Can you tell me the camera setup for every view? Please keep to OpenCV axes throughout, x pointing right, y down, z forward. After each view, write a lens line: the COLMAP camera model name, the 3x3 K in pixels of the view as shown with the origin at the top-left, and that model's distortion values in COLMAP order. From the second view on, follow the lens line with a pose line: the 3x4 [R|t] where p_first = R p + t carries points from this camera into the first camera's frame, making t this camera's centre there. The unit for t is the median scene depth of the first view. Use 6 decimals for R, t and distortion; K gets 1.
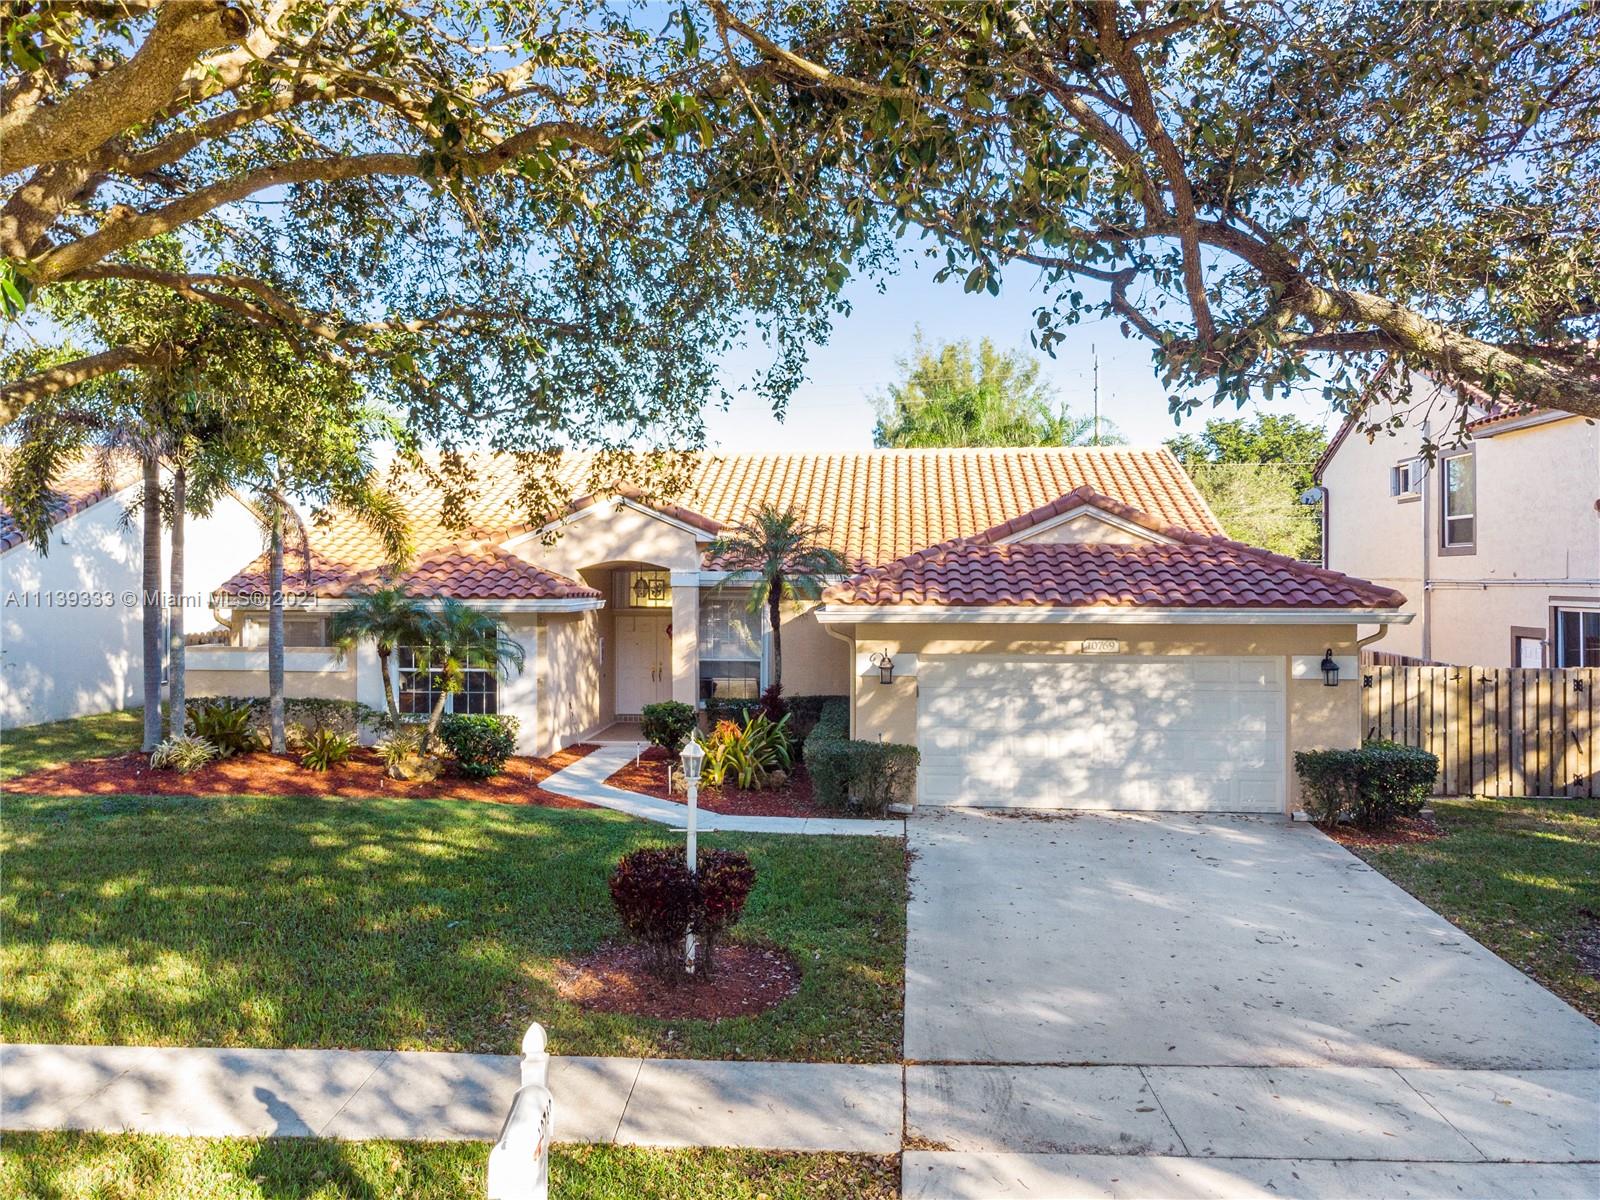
lens RADIAL K [[1182.4, 0, 805.9], [0, 1182.4, 623.7], [0, 0, 1]] dist [0.057881, 0.002026]
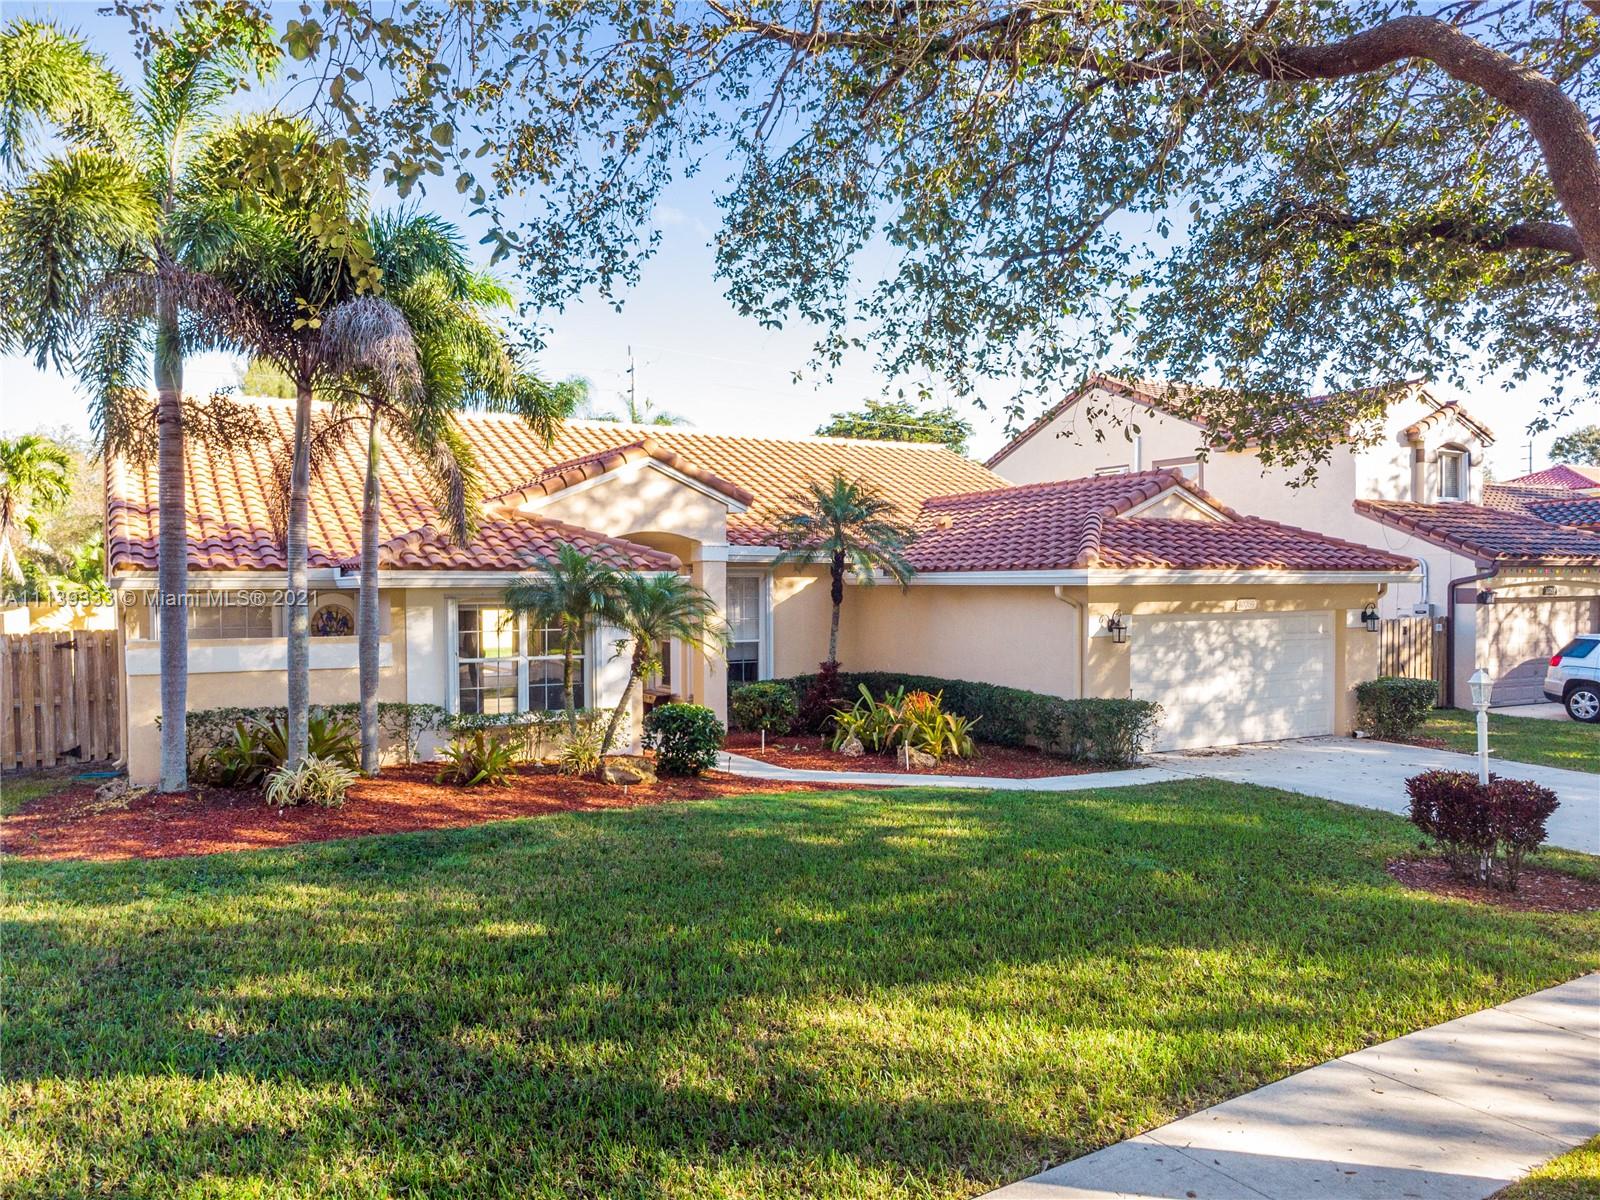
lens RADIAL K [[1182.4, 0, 805.9], [0, 1182.4, 623.7], [0, 0, 1]] dist [0.057881, 0.002026]
pose [[0.814814, -0.026408, 0.579120, -0.777068], [0.026450, 0.999615, 0.008368, 0.016630], [-0.579119, 0.008499, 0.815199, 0.281608]]
